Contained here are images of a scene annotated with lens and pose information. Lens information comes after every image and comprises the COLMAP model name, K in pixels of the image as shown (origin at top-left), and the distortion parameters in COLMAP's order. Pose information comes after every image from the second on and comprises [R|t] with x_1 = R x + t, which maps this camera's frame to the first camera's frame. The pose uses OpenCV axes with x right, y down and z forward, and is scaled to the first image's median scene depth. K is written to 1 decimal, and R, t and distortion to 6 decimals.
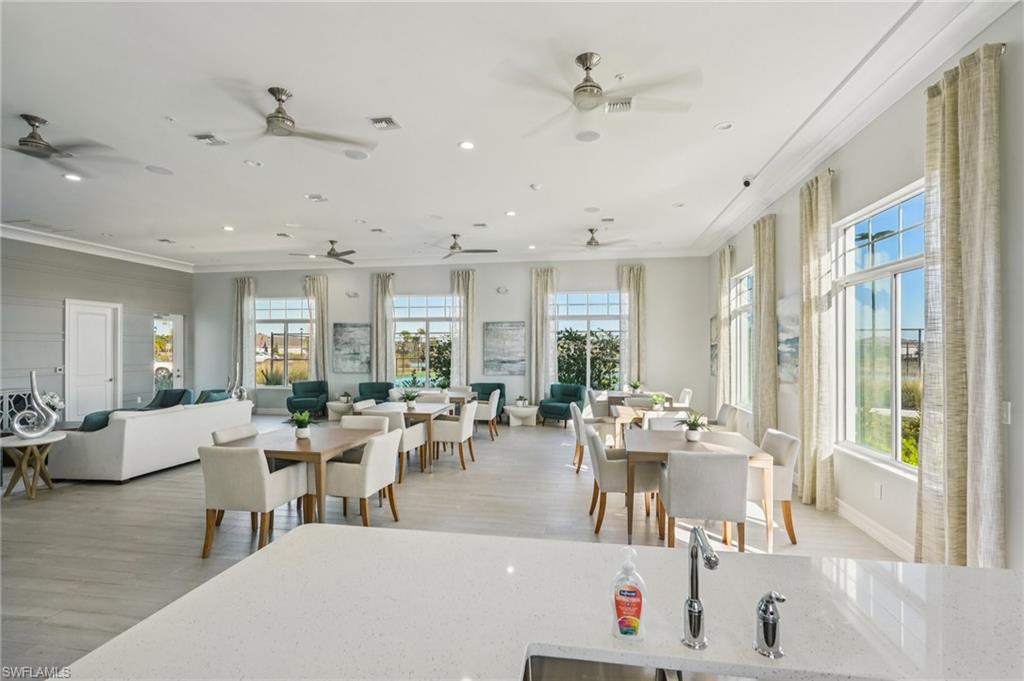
lens RADIAL K [[464.5, 0, 512.0], [0, 464.5, 340.5], [0, 0, 1]] dist [0.000764, 0.000043]
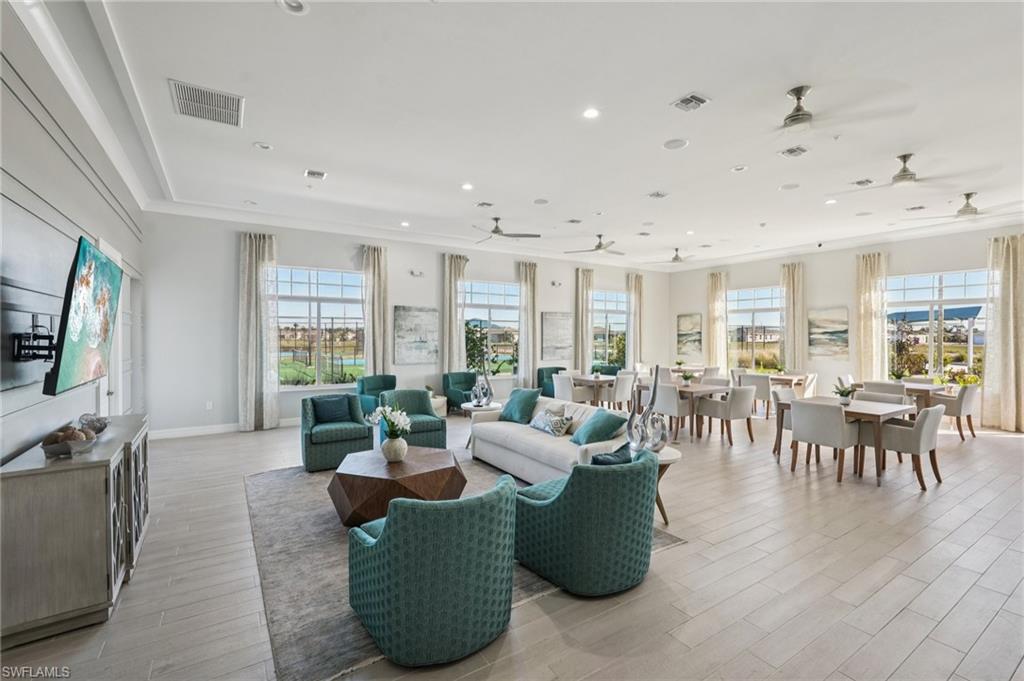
lens RADIAL K [[450.7, 0, 512.0], [0, 450.7, 340.5], [0, 0, 1]] dist [-0.000225, 0.000034]
pose [[0.740171, -0.006108, 0.672391, -0.782279], [-0.013979, 0.999603, 0.024469, 0.002792], [-0.672274, -0.027511, 0.739791, 0.256026]]
